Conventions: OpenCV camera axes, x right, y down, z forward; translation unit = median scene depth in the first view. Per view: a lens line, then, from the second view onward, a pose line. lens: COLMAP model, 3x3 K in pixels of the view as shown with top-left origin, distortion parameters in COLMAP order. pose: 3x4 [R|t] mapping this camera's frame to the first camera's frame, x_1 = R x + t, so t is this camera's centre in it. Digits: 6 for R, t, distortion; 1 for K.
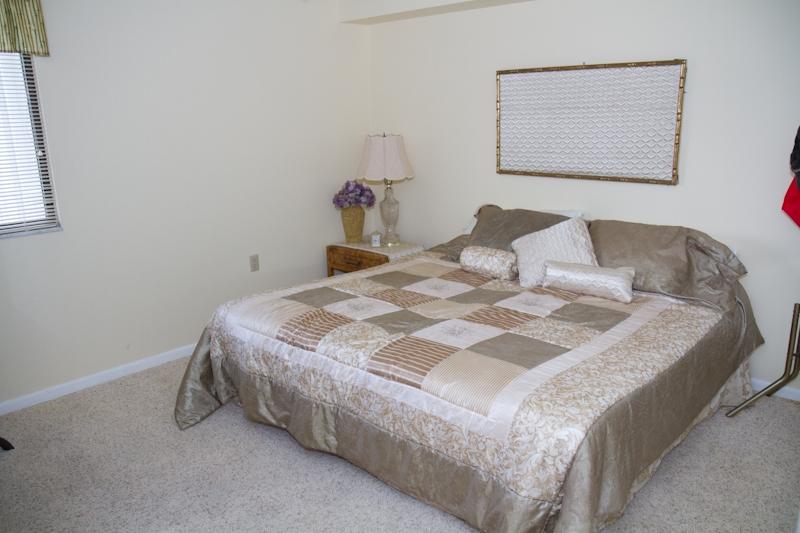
lens RADIAL K [[601.5, 0, 408.6], [0, 601.5, 255.9], [0, 0, 1]] dist [-0.008512, 0.000673]
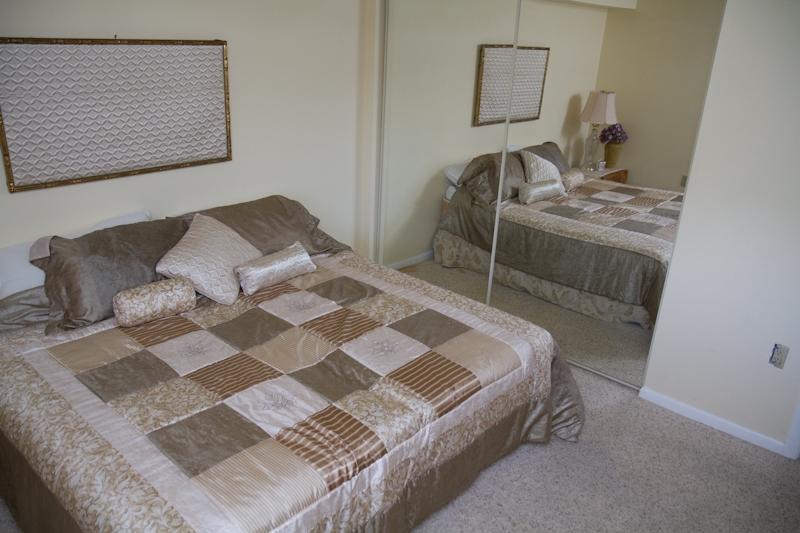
lens RADIAL K [[601.5, 0, 408.6], [0, 601.5, 255.9], [0, 0, 1]] dist [-0.008512, 0.000673]
pose [[0.064236, -0.339770, 0.938312, -0.642460], [0.201534, 0.925297, 0.321261, -0.262983], [-0.977373, 0.168466, 0.127913, 0.646876]]
